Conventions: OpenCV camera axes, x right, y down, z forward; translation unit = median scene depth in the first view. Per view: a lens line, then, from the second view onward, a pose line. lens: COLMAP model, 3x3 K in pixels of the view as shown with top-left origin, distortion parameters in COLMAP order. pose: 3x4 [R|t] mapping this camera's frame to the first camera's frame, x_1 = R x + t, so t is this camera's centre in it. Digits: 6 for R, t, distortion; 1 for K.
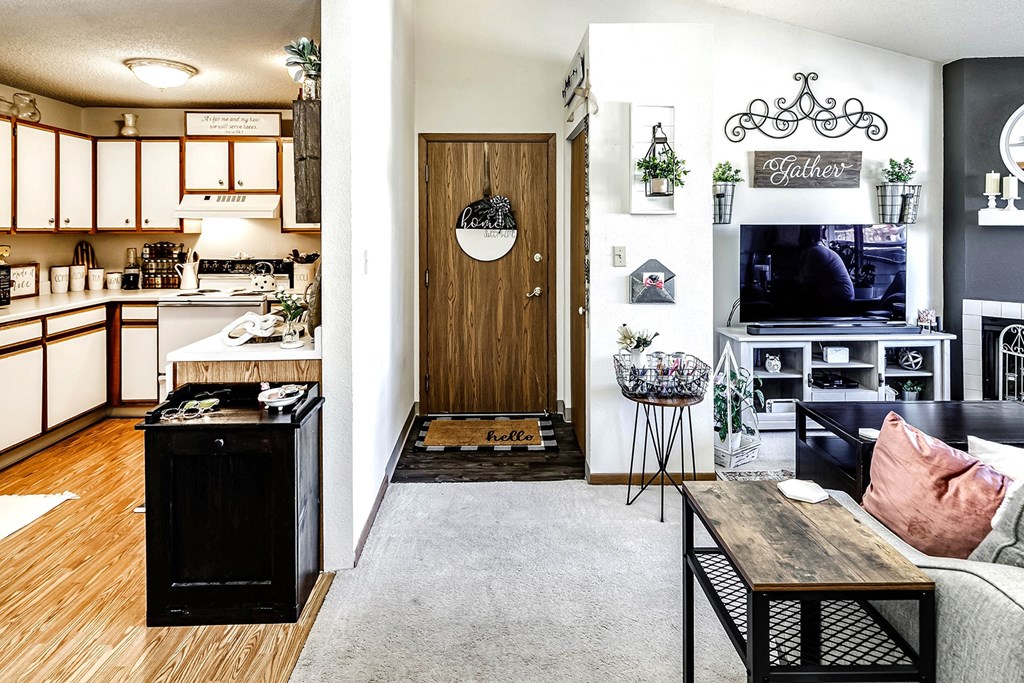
lens RADIAL K [[577.9, 0, 560.6], [0, 577.9, 224.8], [0, 0, 1]] dist [-0.000013, 0.000005]
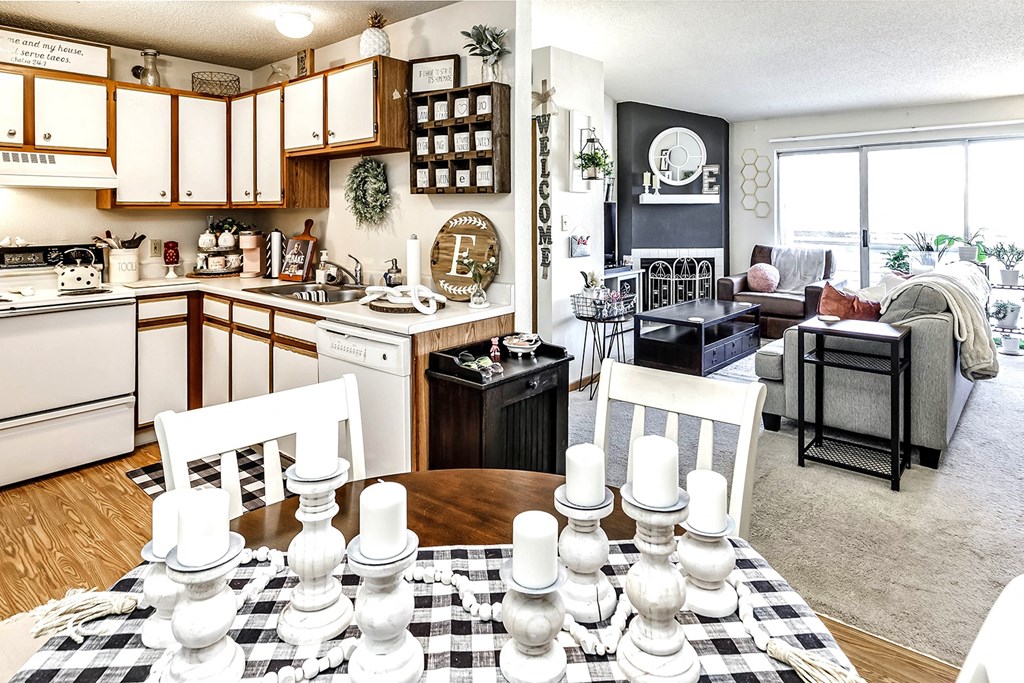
lens RADIAL K [[572.1, 0, 501.5], [0, 572.1, 214.4], [0, 0, 1]] dist [0.001854, -0.000089]
pose [[0.699166, -0.006400, 0.714930, -0.665644], [-0.000651, 0.999954, 0.009589, 0.014782], [-0.714959, -0.007170, 0.699130, 0.122077]]
